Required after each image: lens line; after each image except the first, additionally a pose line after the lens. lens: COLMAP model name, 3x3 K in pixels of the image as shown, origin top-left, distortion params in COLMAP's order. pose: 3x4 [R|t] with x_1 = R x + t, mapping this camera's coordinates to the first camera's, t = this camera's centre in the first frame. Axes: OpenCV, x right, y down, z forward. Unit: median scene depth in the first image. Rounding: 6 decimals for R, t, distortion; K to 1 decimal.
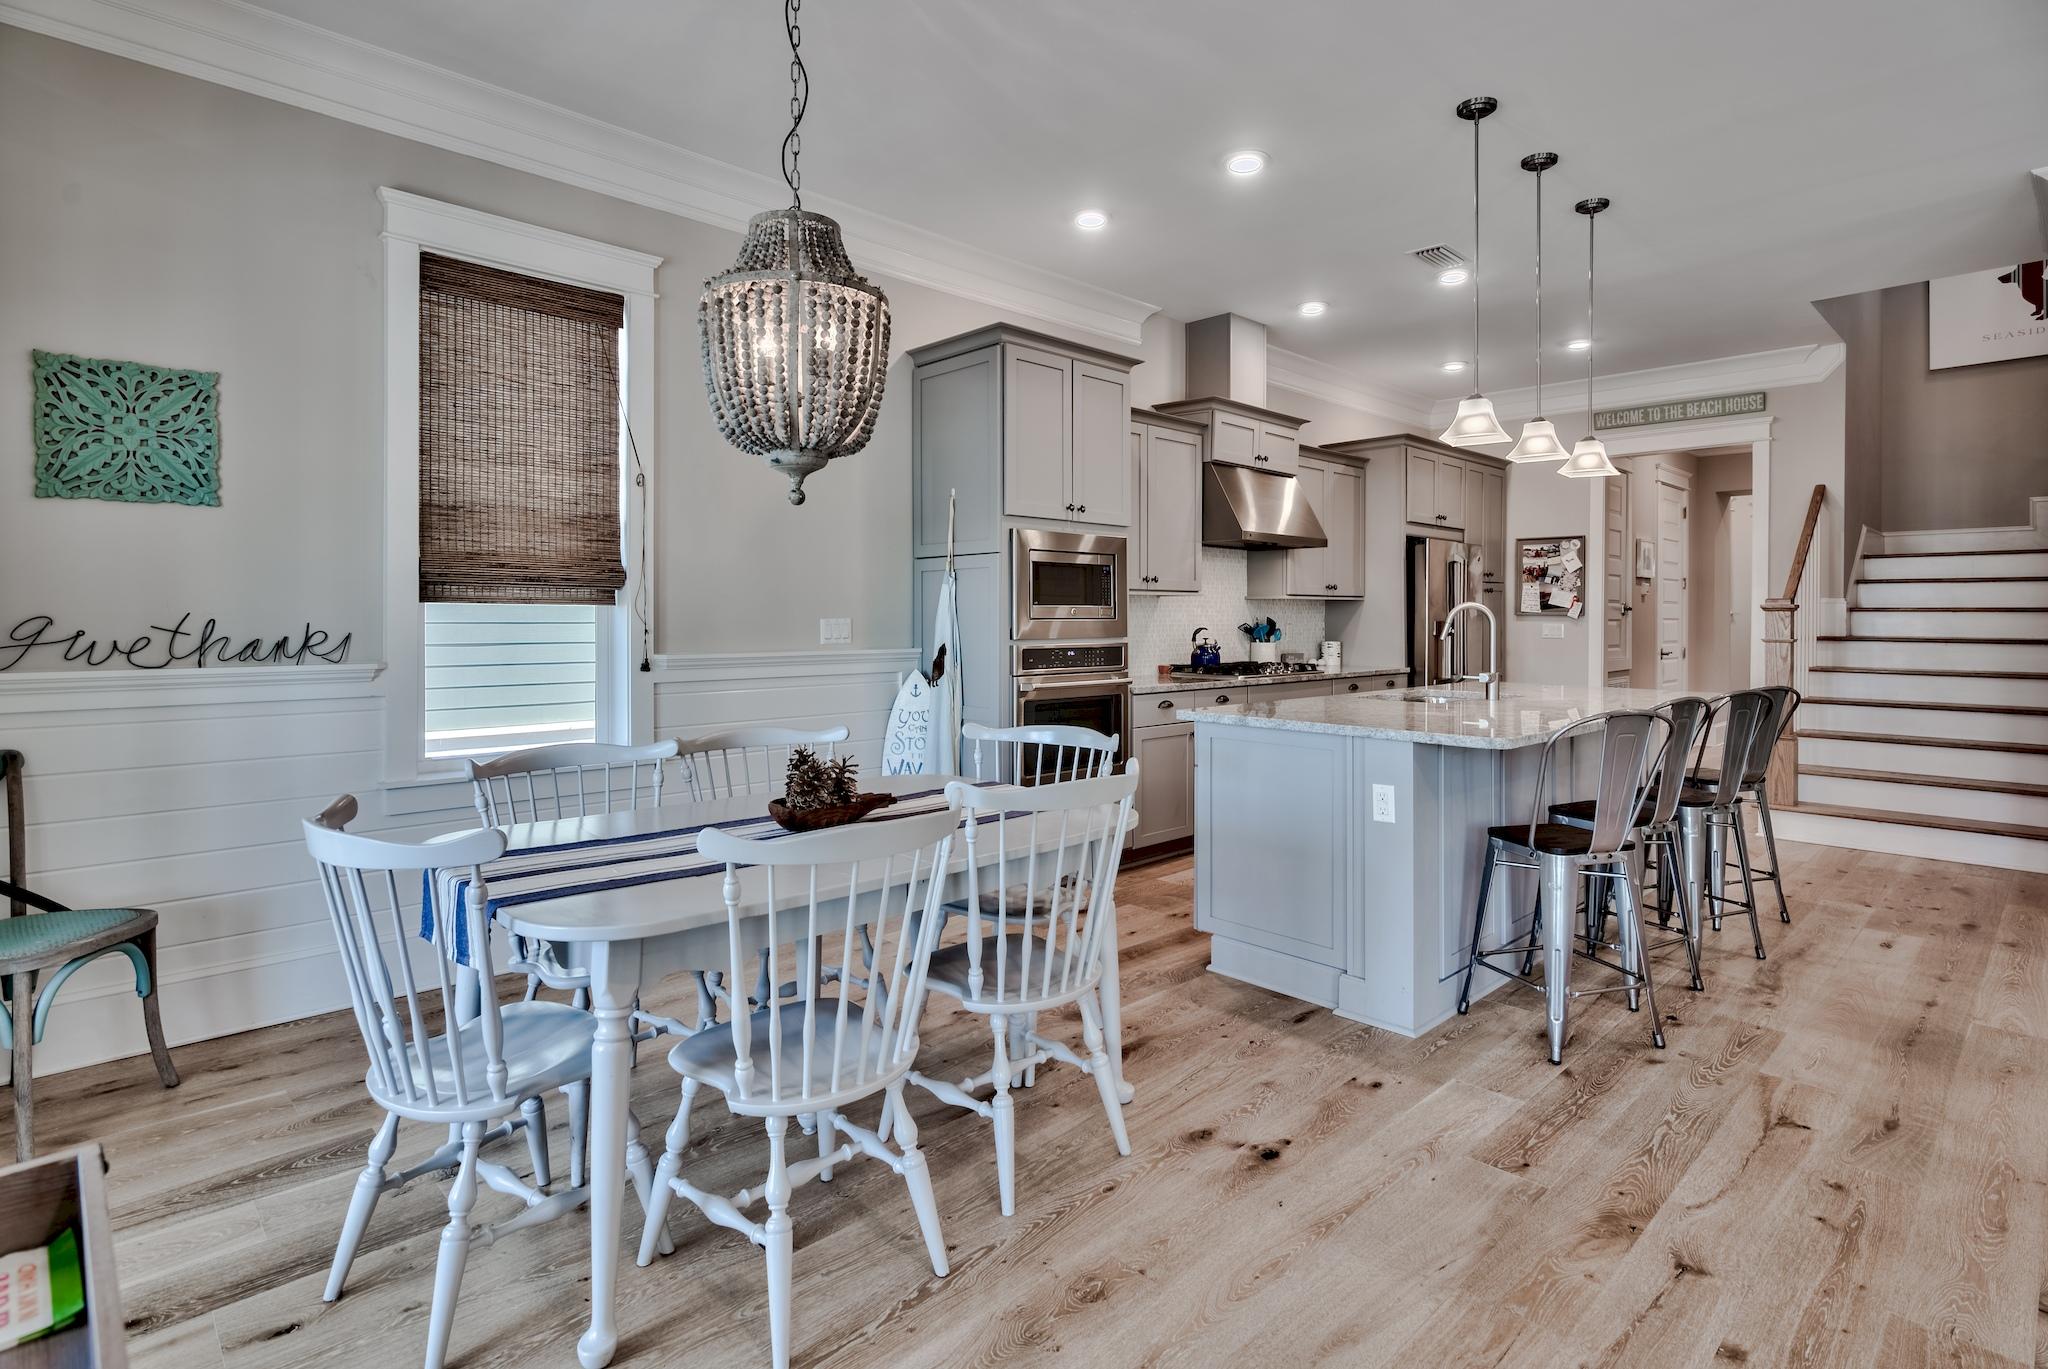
lens RADIAL K [[1027.7, 0, 1020.5], [0, 1027.7, 619.8], [0, 0, 1]] dist [-0.003378, -0.000604]
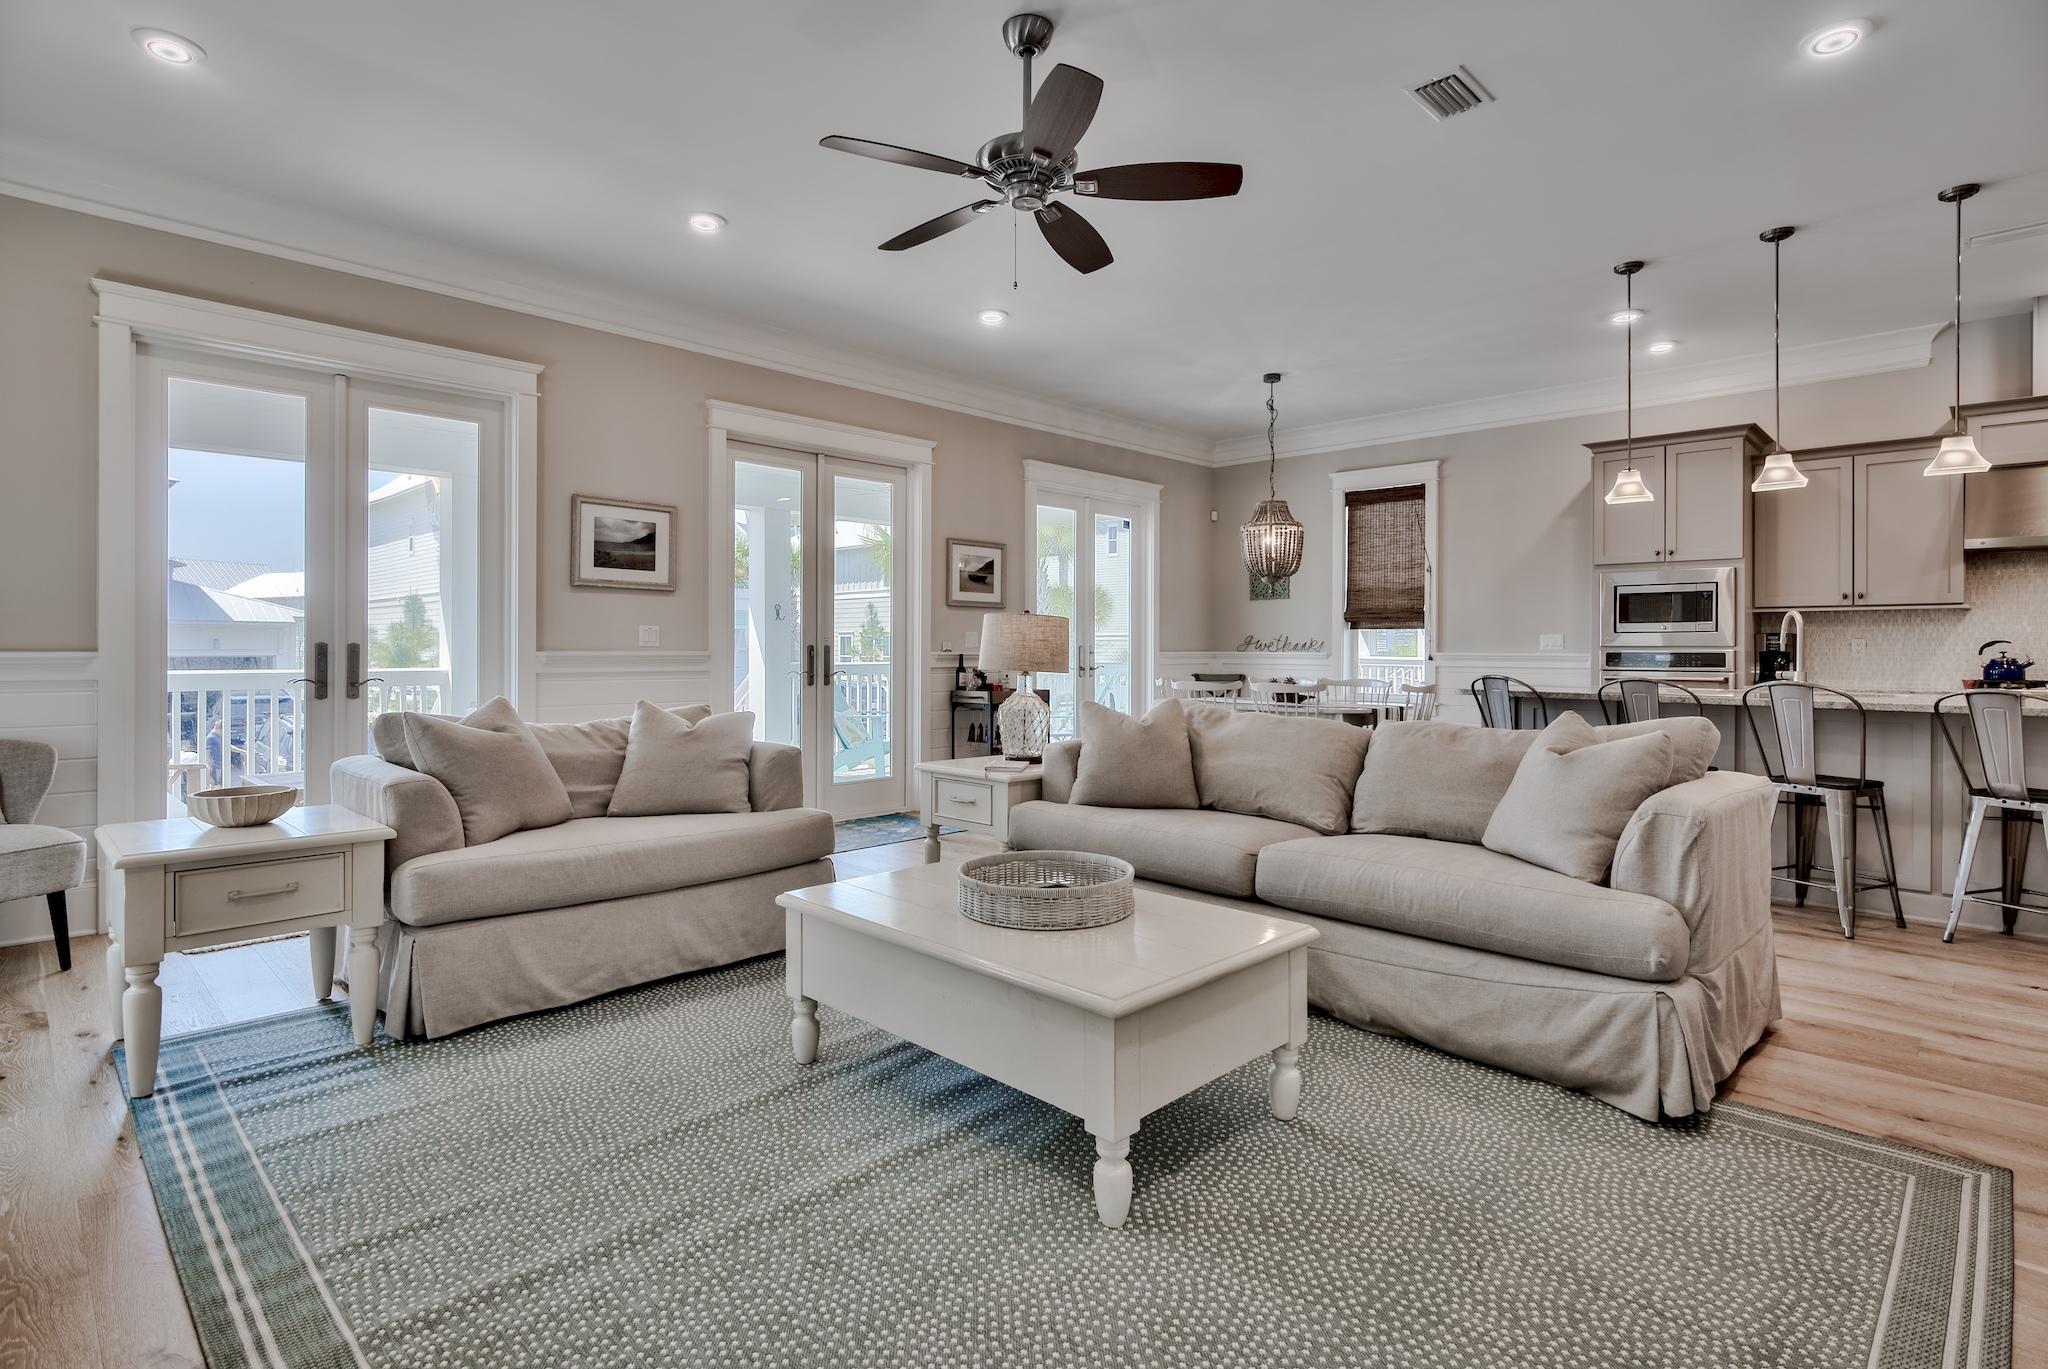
lens RADIAL K [[1033.3, 0, 1017.3], [0, 1033.3, 648.6], [0, 0, 1]] dist [-0.001931, 0.000008]
pose [[0.037867, 0.003464, -0.999277, 1.858877], [-0.002736, 0.999991, 0.003363, 0.023842], [0.999279, 0.002607, 0.037876, 0.079210]]
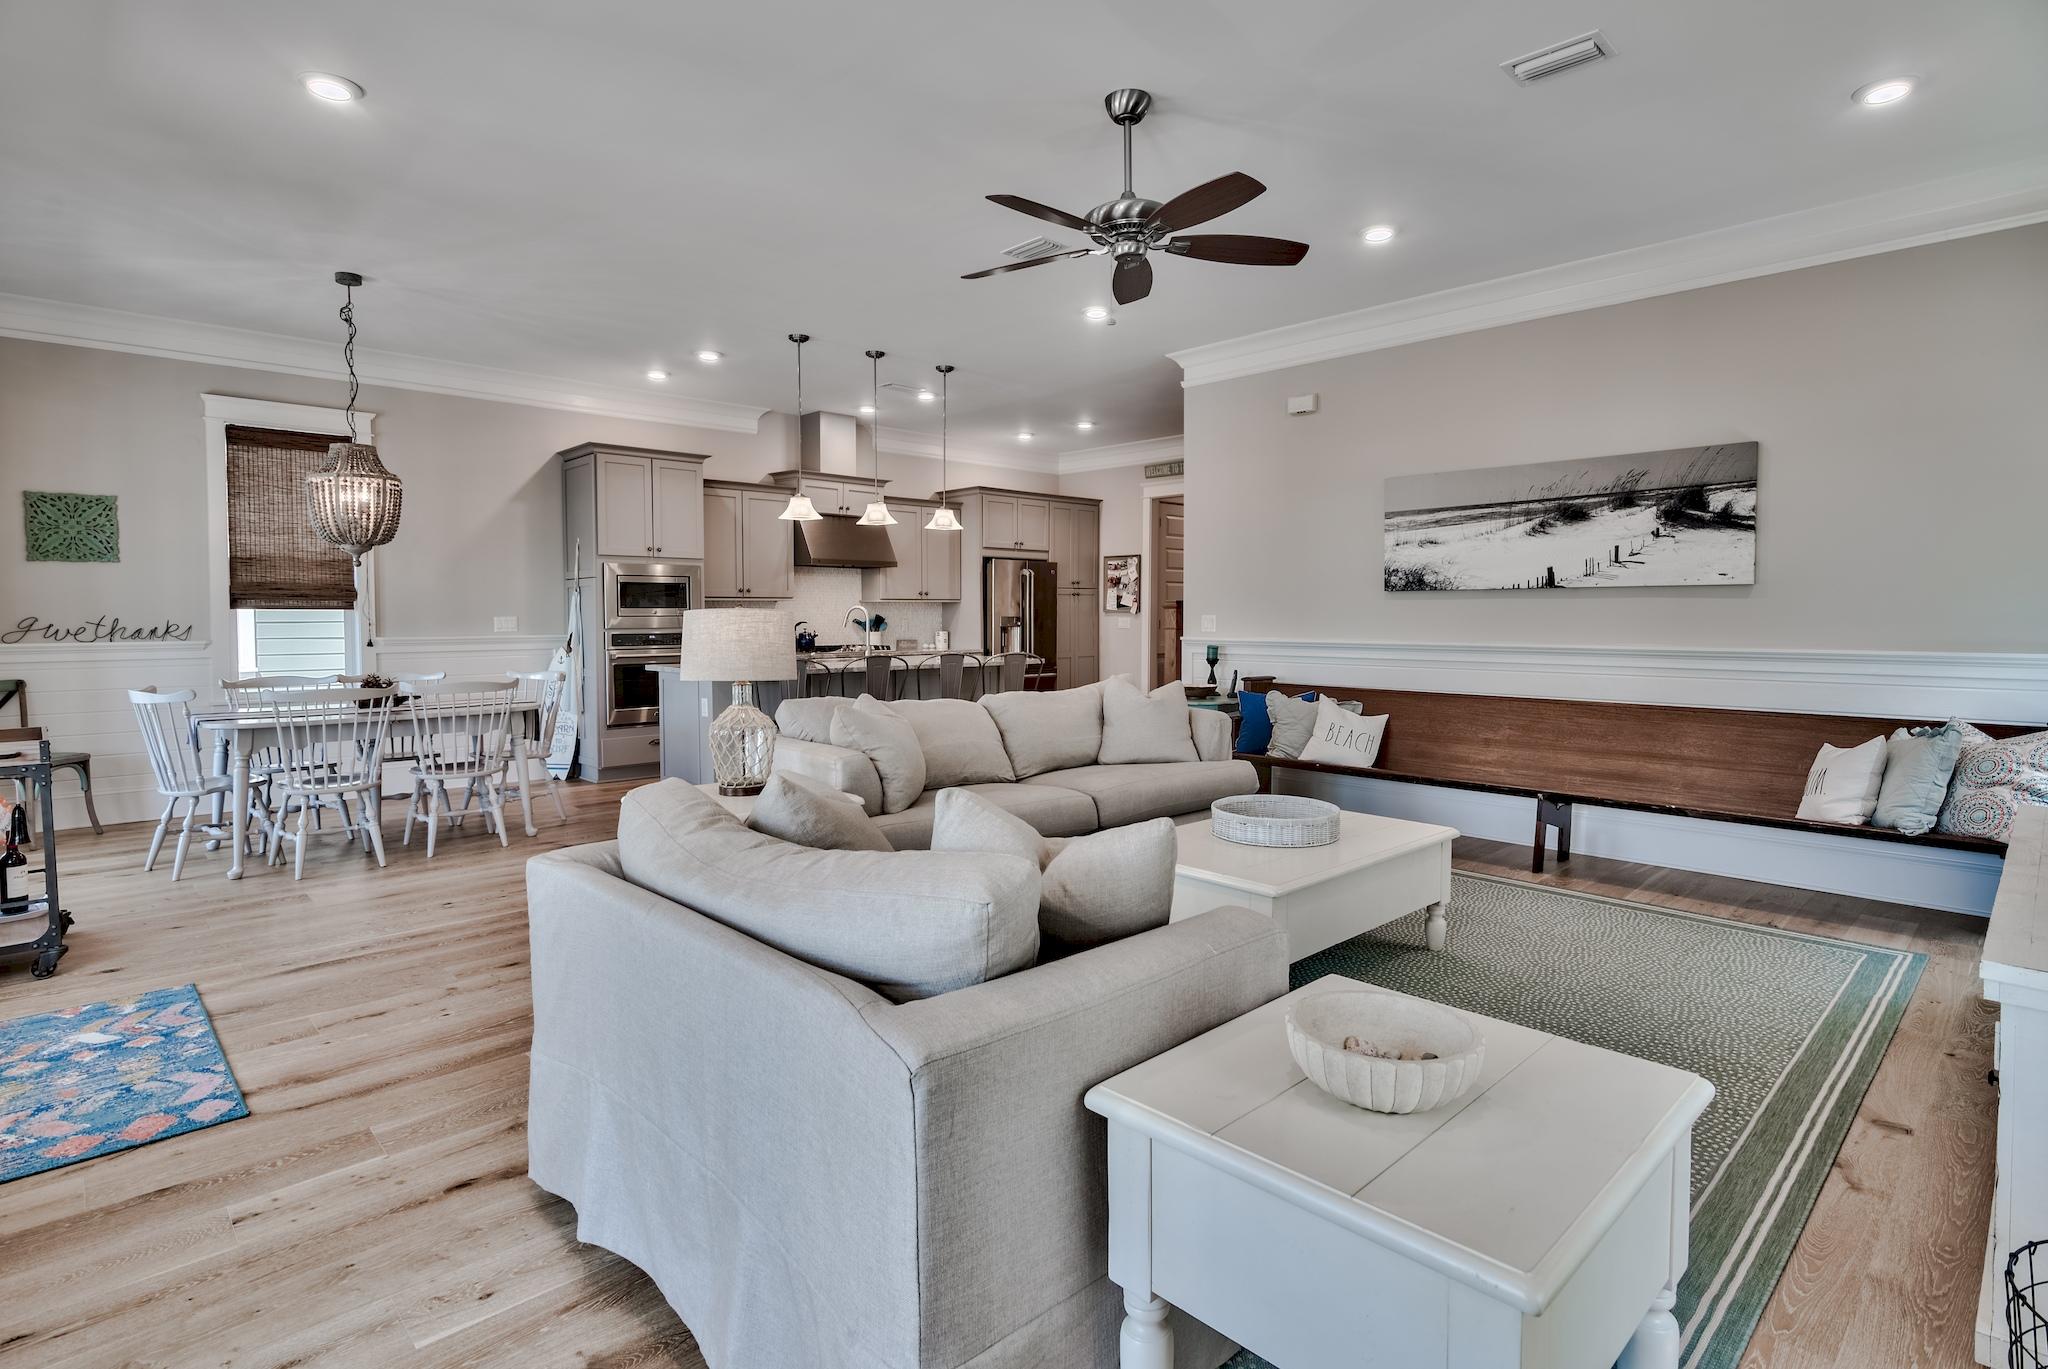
lens RADIAL K [[1033.3, 0, 1017.3], [0, 1033.3, 648.6], [0, 0, 1]] dist [-0.001931, 0.000008]
pose [[0.999980, -0.004179, -0.004827, 0.839386], [0.004324, 0.999526, 0.030468, 0.004198], [0.004697, -0.030488, 0.999524, -0.864950]]
